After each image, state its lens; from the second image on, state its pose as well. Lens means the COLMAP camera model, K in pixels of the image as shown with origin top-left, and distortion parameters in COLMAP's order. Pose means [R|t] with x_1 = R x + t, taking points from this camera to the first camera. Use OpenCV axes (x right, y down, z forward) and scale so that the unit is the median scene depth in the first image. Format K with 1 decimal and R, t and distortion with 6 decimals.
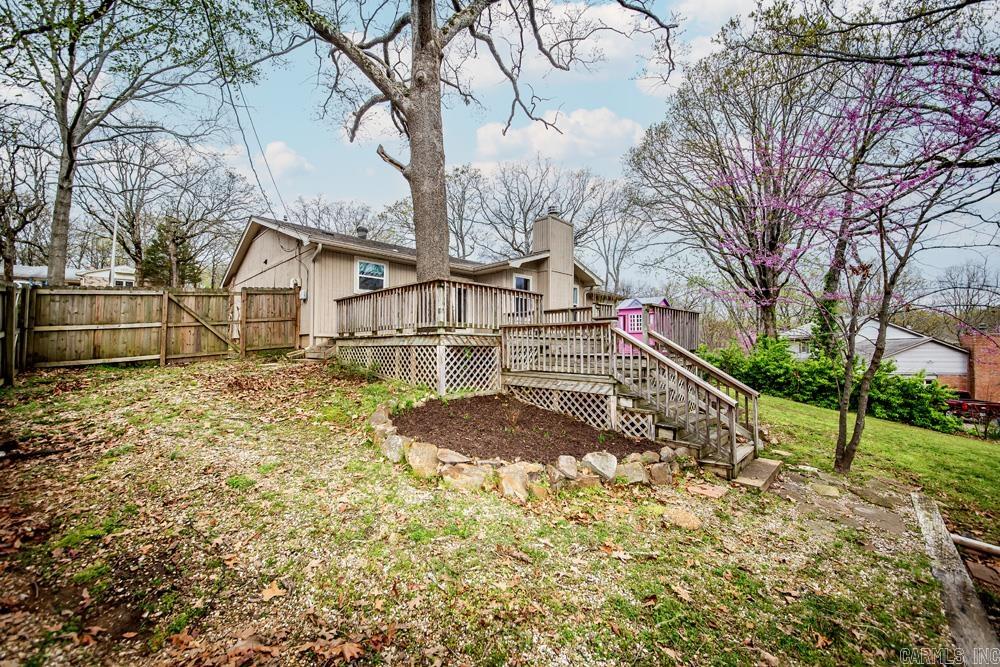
lens RADIAL K [[395.1, 0, 500.0], [0, 395.1, 333.5], [0, 0, 1]] dist [-0.032680, -0.000231]
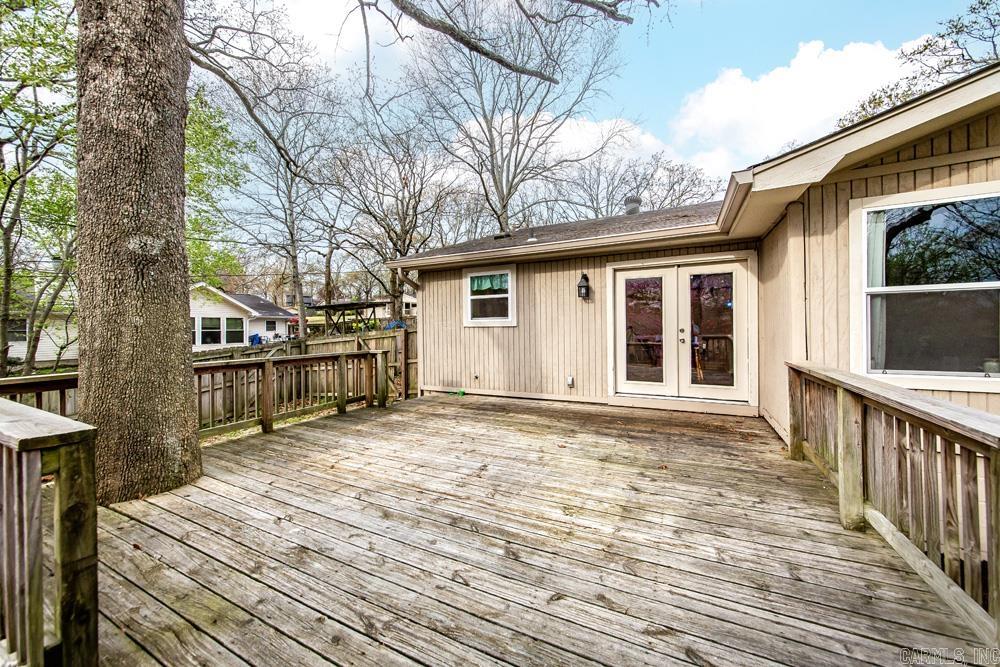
lens RADIAL K [[368.4, 0, 500.0], [0, 368.4, 333.5], [0, 0, 1]] dist [-0.001130, 0.000049]
pose [[0.311273, 0.010137, -0.950266, 0.161621], [0.048369, 0.998478, 0.026496, -0.072877], [0.949089, -0.054211, 0.310309, 0.604595]]
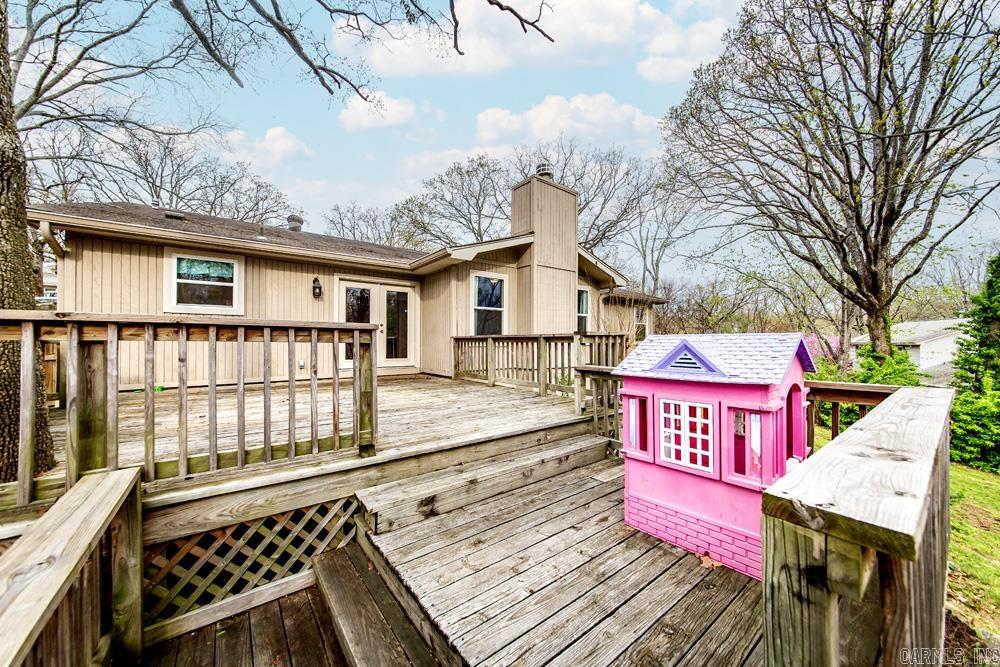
lens RADIAL K [[350.0, 0, 500.8], [0, 350.0, 336.6], [0, 0, 1]] dist [-0.007114, -0.000075]
pose [[0.990593, -0.003343, -0.136803, 0.132915], [0.006369, 0.999745, 0.021683, -0.051692], [0.136696, -0.022350, 0.990361, 0.393352]]
